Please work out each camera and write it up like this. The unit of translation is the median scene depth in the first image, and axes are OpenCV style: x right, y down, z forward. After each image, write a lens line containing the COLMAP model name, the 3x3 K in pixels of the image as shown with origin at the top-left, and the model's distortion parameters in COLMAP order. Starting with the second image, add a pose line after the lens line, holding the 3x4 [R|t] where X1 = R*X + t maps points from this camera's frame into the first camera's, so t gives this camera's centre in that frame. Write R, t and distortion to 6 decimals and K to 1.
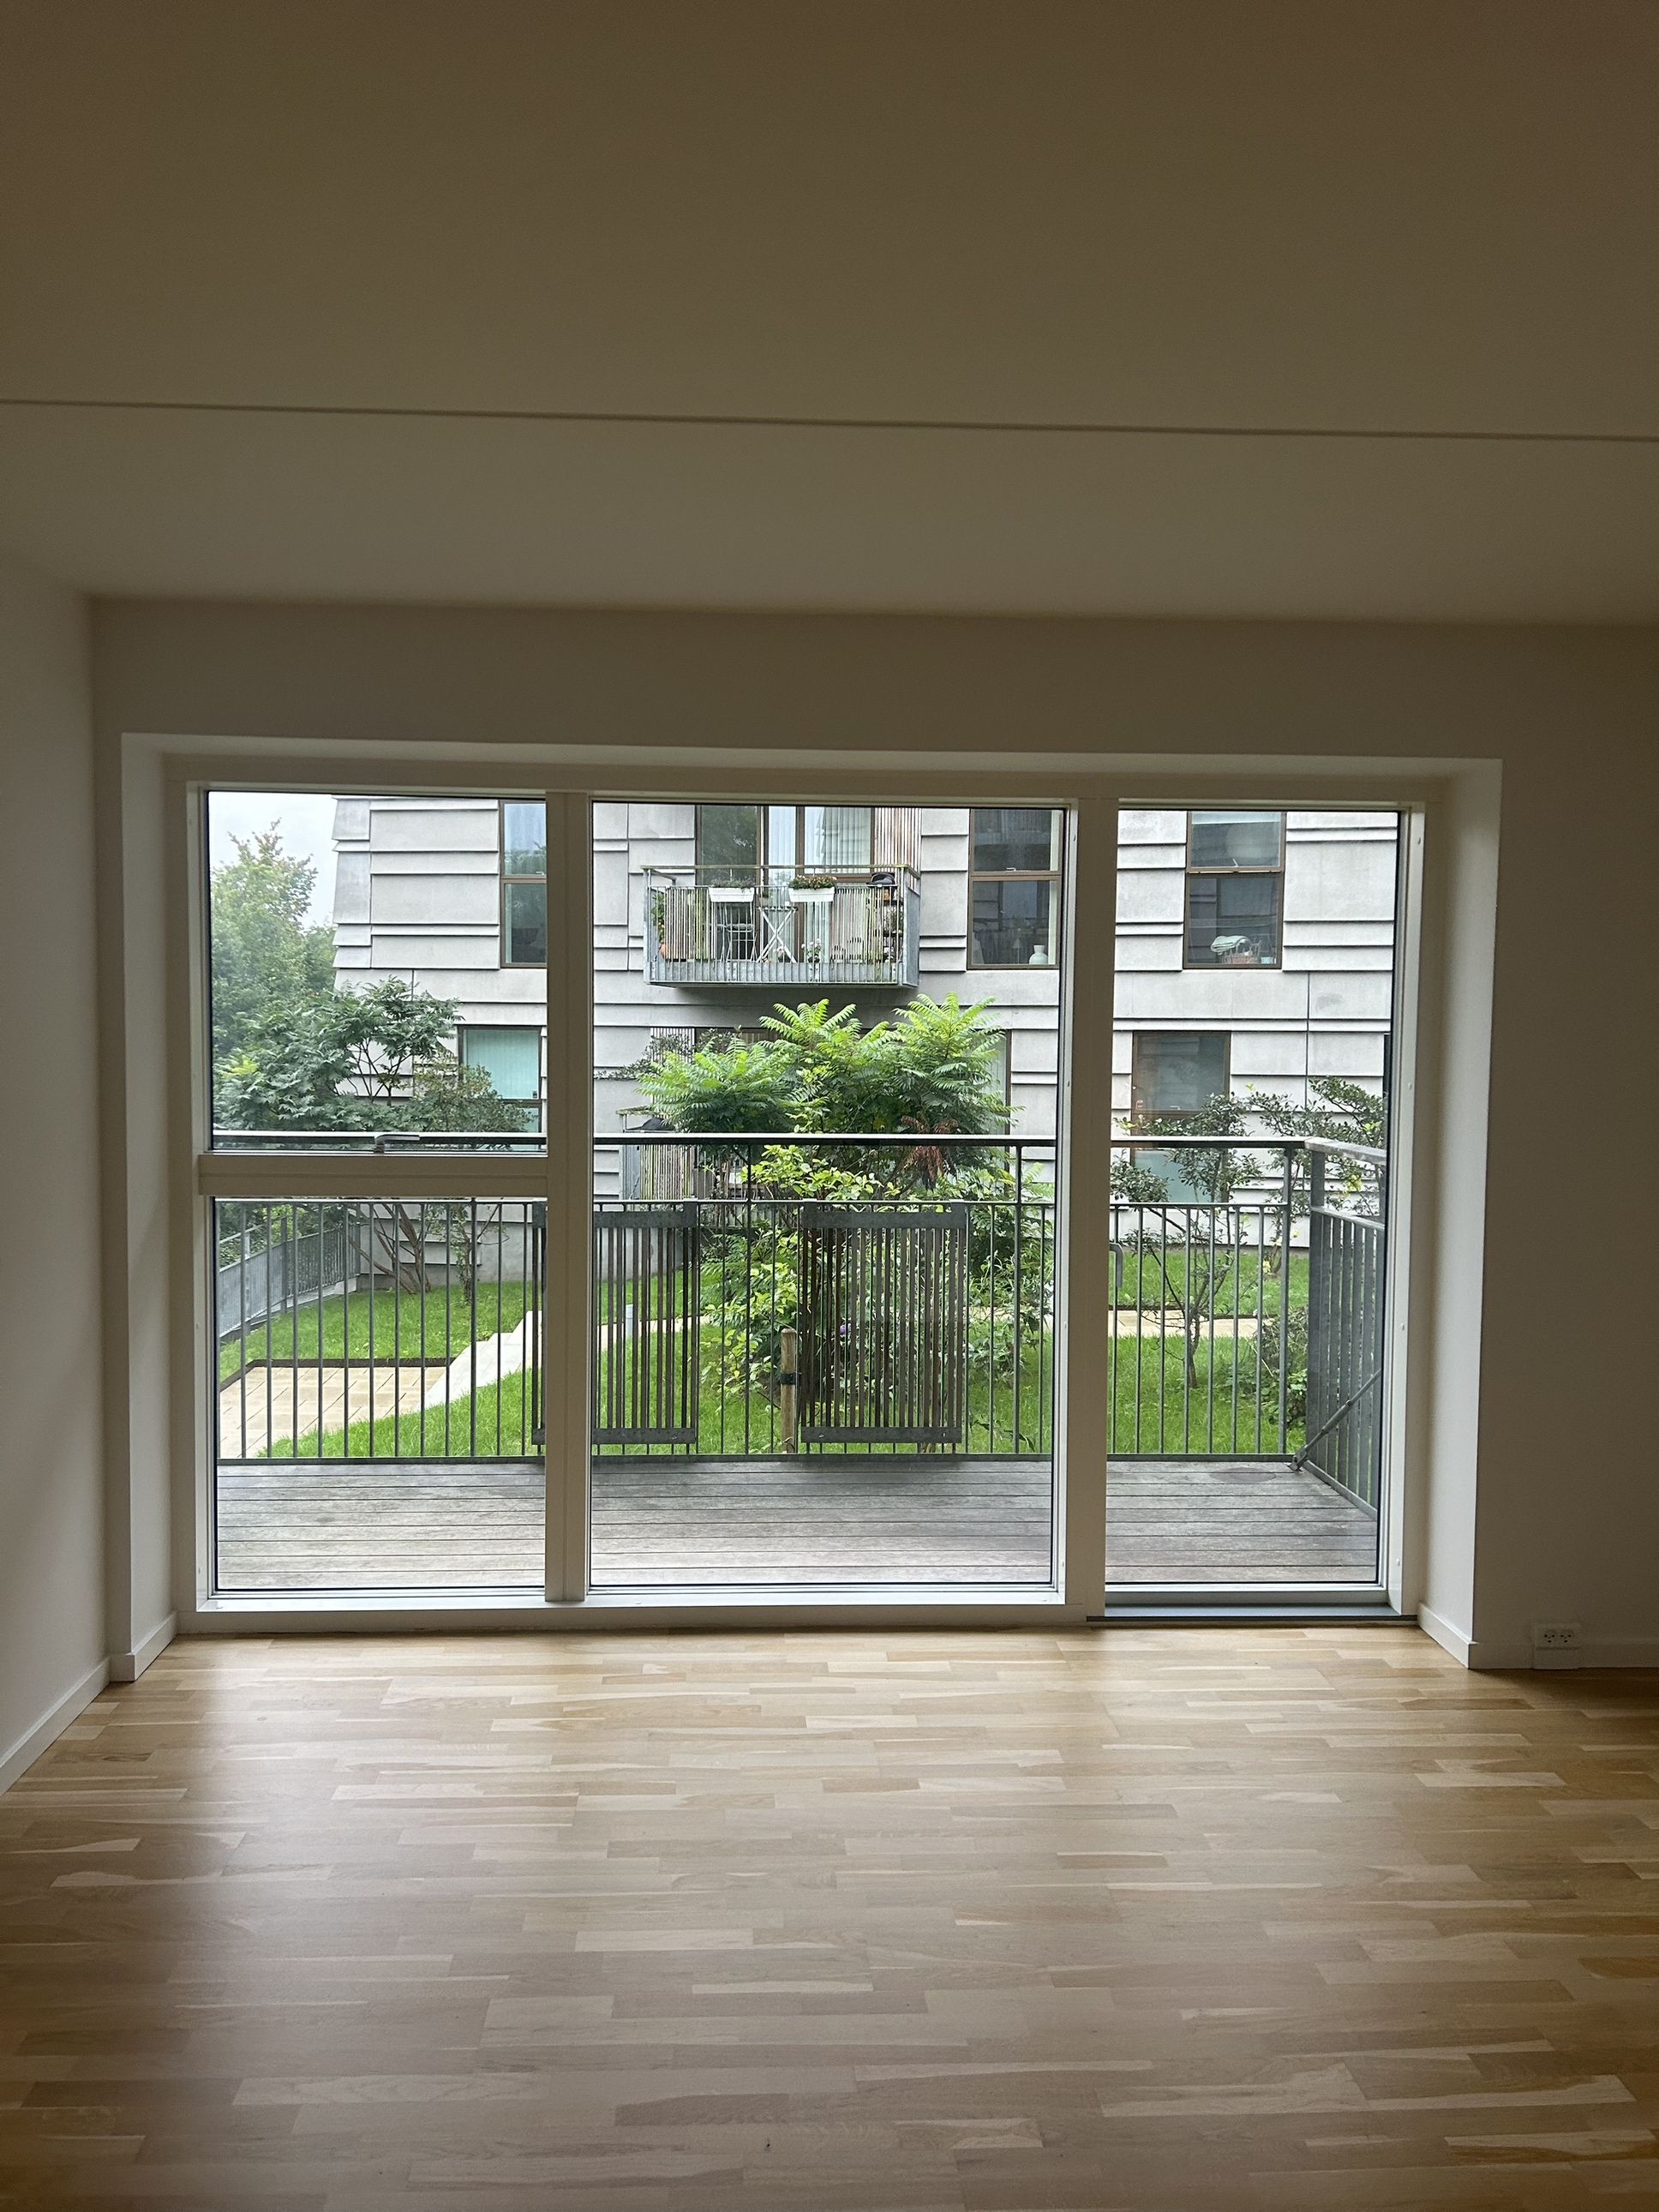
lens RADIAL K [[1656.0, 0, 822.3], [0, 1656.0, 1134.4], [0, 0, 1]] dist [0.071529, -0.096153]
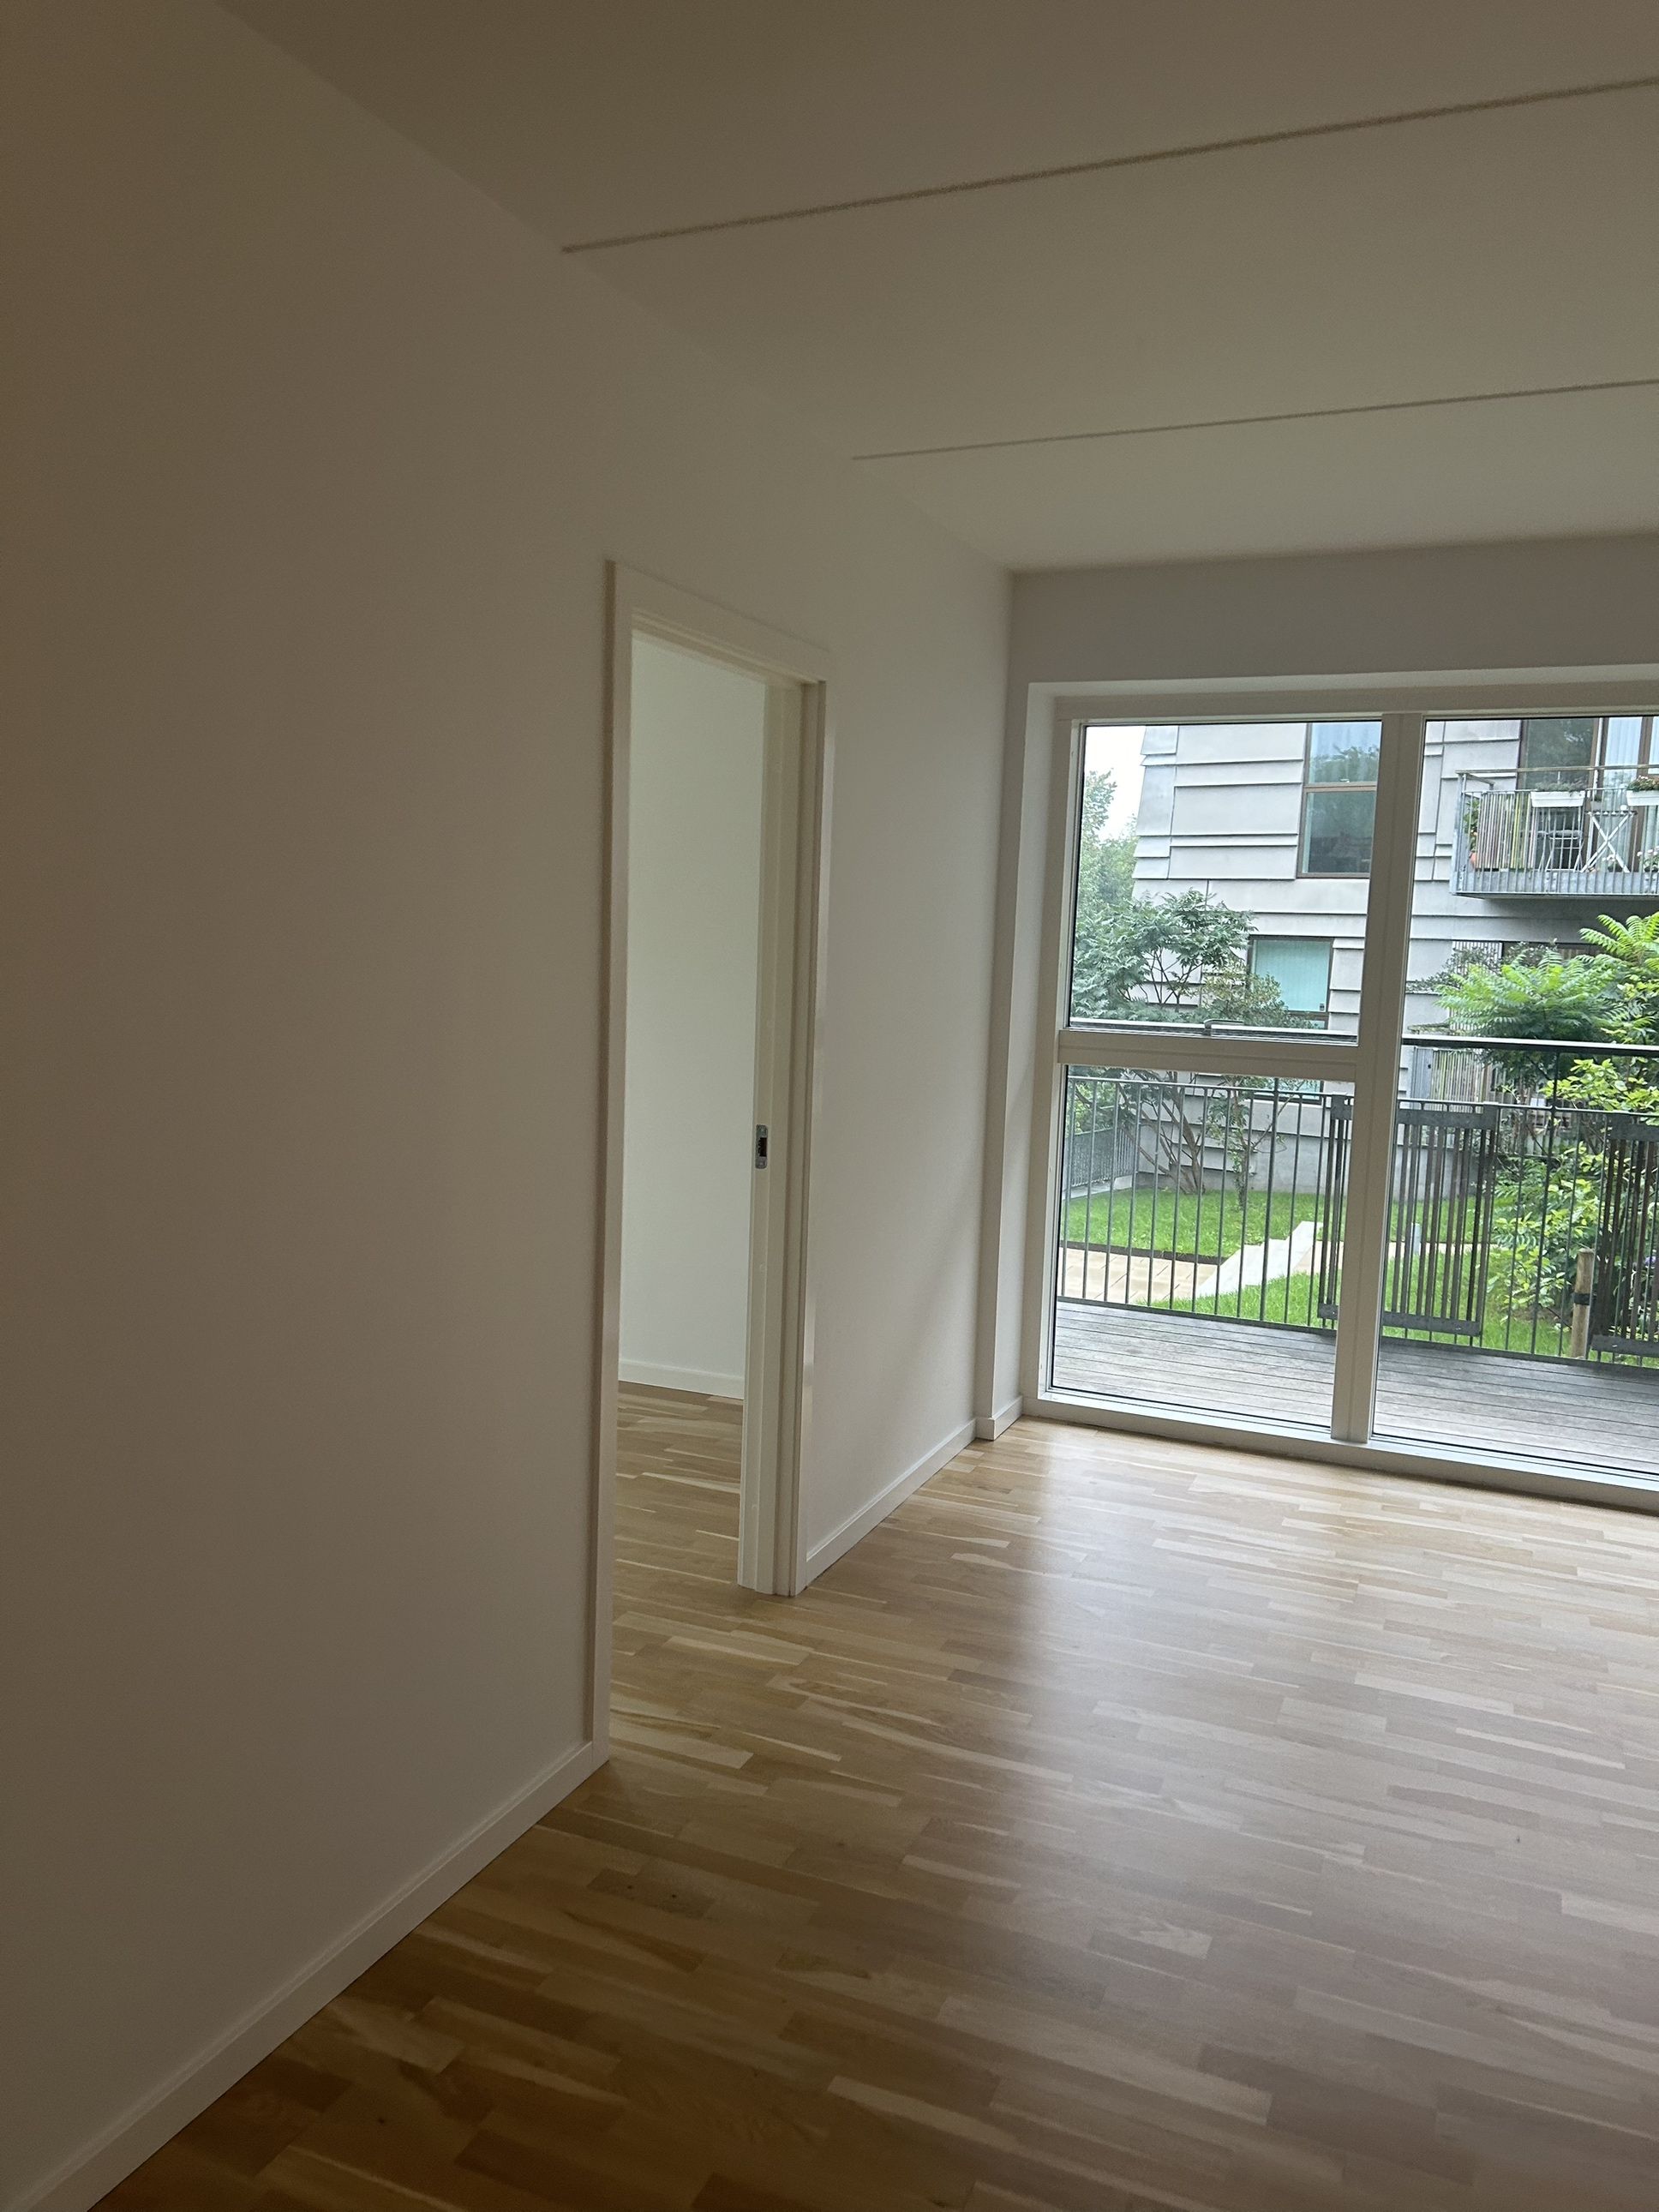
lens RADIAL K [[1656.0, 0, 822.3], [0, 1656.0, 1134.4], [0, 0, 1]] dist [0.071529, -0.096153]
pose [[0.895908, 0.072939, -0.438210, 0.004440], [-0.049983, 0.996716, 0.063713, 0.013751], [0.441418, -0.035178, 0.896612, -0.113943]]
